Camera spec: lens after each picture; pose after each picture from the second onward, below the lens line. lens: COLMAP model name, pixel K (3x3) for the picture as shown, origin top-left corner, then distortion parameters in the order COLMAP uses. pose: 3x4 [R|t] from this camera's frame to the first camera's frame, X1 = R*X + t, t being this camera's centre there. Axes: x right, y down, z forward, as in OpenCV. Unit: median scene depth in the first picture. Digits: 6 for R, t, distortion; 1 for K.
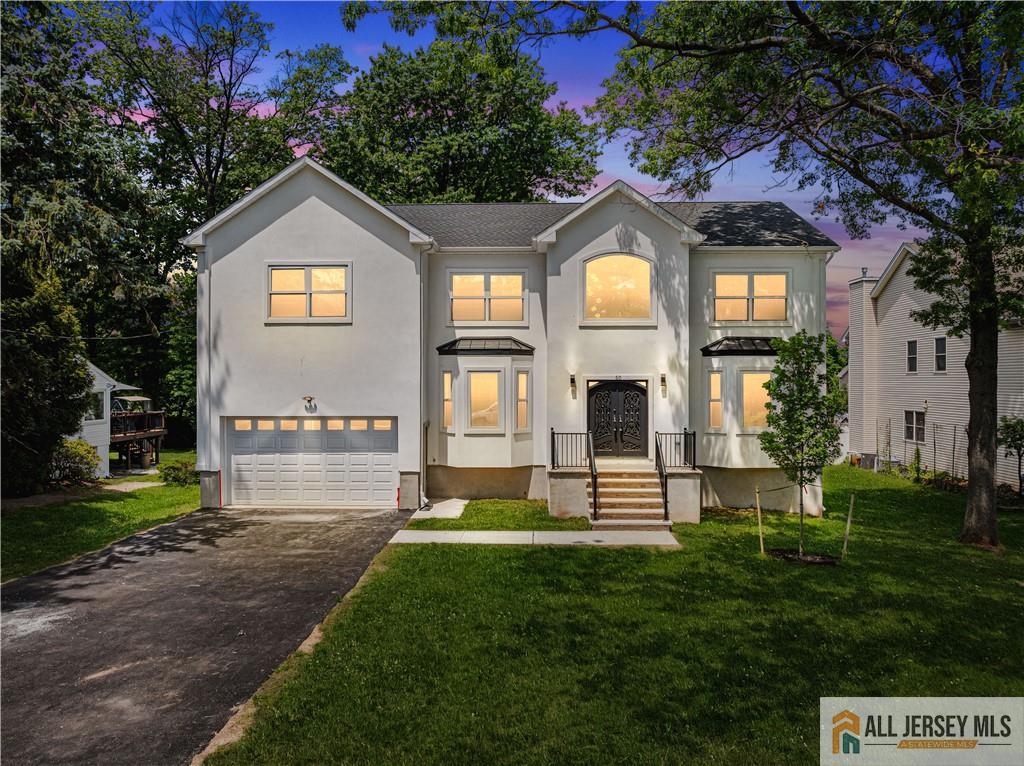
lens RADIAL K [[719.1, 0, 512.0], [0, 719.1, 383.0], [0, 0, 1]] dist [-0.044818, -0.001099]
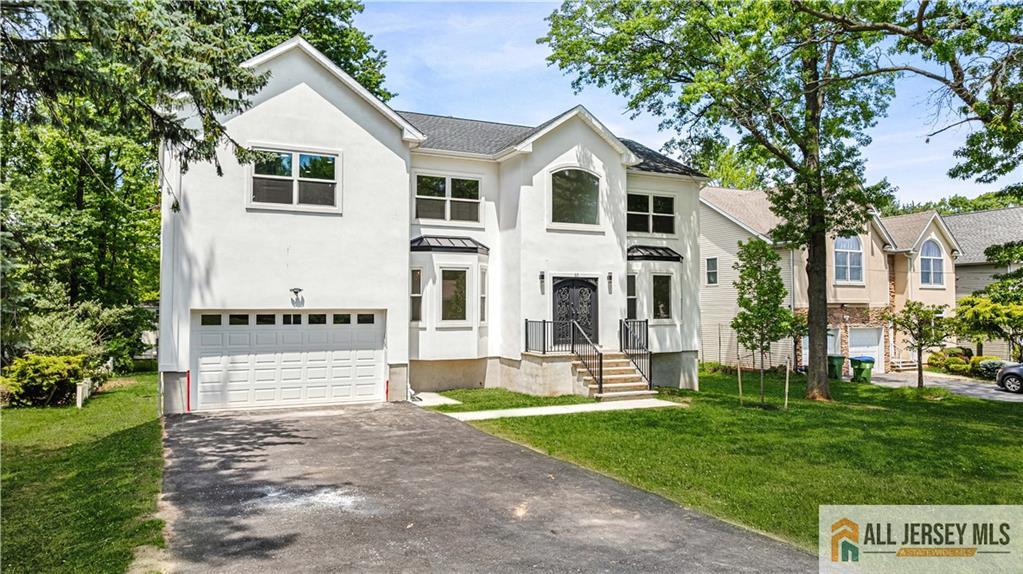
lens RADIAL K [[714.0, 0, 511.5], [0, 714.0, 287.0], [0, 0, 1]] dist [0.003696, 0.001396]
pose [[0.887292, 0.014836, 0.460969, -0.471289], [0.003026, 0.999274, -0.037985, 0.054552], [-0.461198, 0.035099, 0.886603, 0.033523]]
